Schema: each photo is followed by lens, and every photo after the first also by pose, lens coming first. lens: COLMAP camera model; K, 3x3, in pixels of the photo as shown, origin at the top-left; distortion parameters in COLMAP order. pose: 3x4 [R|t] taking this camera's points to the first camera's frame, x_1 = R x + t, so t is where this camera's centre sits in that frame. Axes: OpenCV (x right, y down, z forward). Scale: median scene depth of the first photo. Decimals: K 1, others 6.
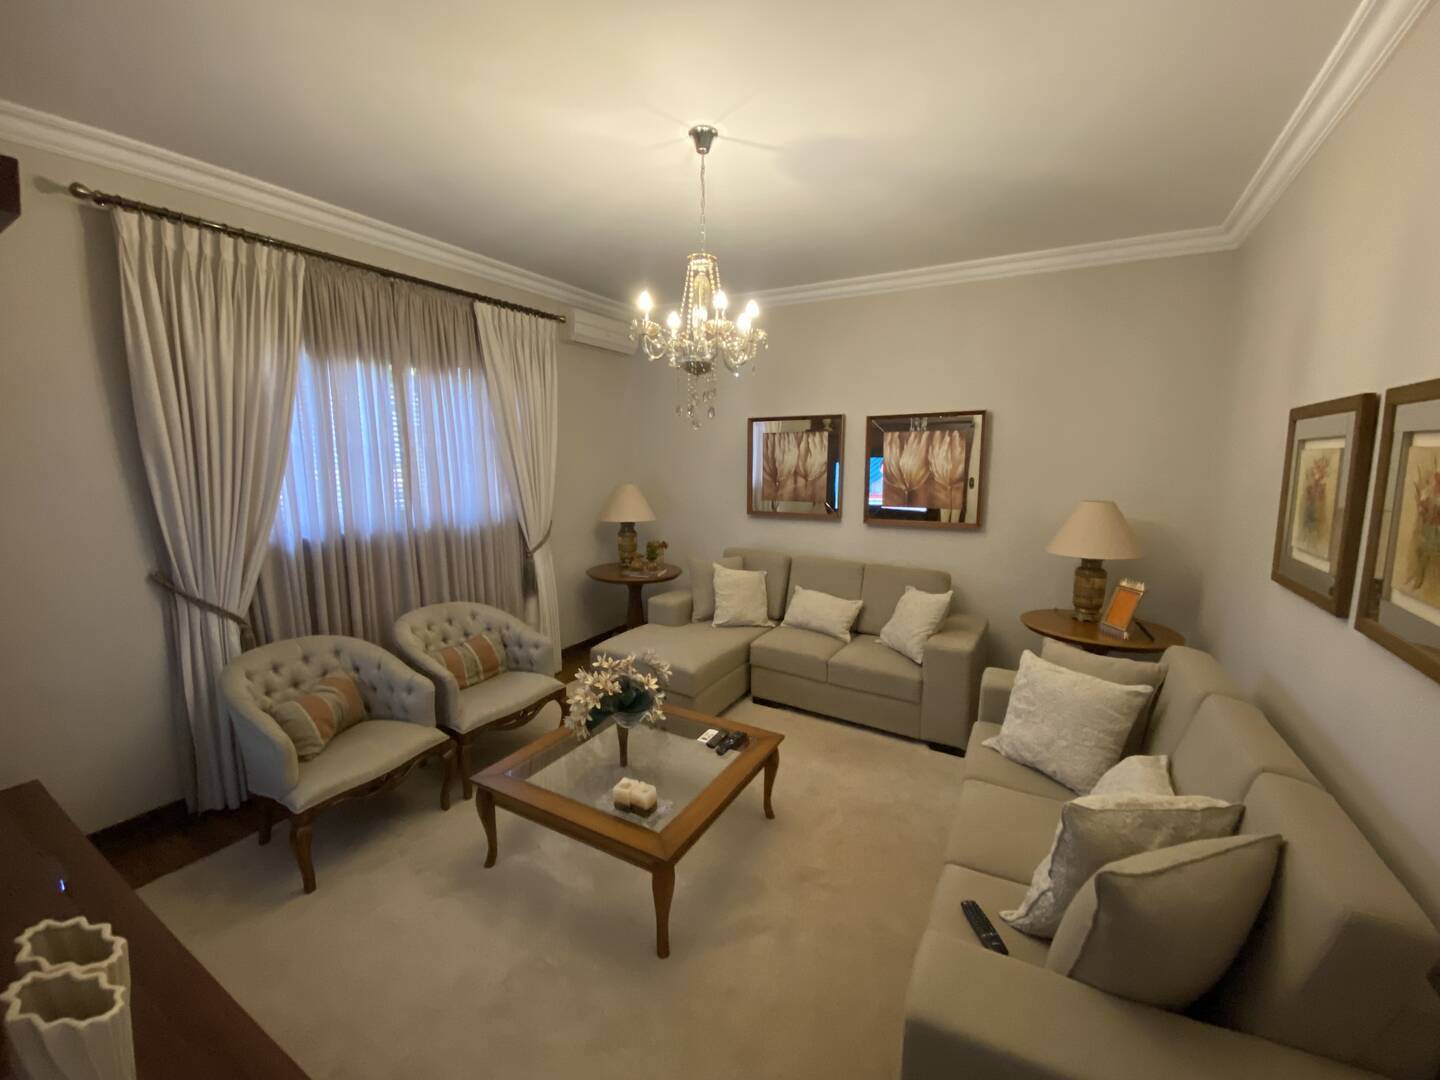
lens RADIAL K [[581.0, 0, 720.9], [0, 581.0, 538.4], [0, 0, 1]] dist [0.002063, -0.011755]
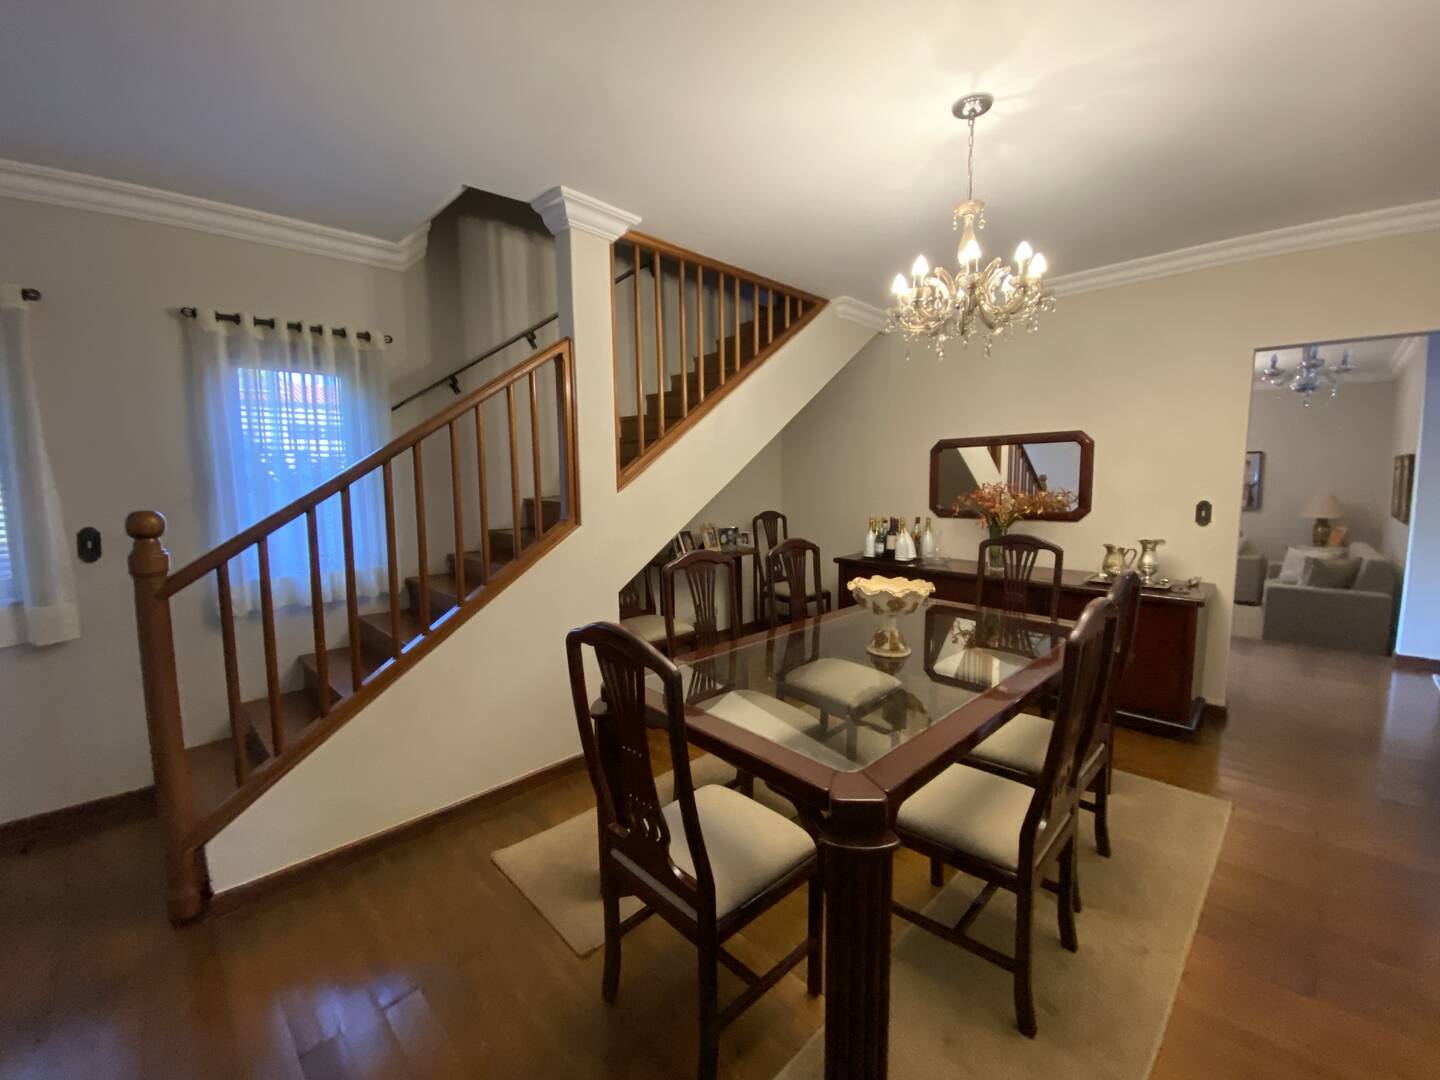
lens RADIAL K [[581.0, 0, 720.6], [0, 581.0, 537.0], [0, 0, 1]] dist [0.002063, -0.011755]
pose [[0.966021, 0.025920, -0.257160, -1.001976], [-0.033269, 0.999152, -0.024268, 0.232598], [0.256313, 0.031999, 0.966064, -1.682081]]
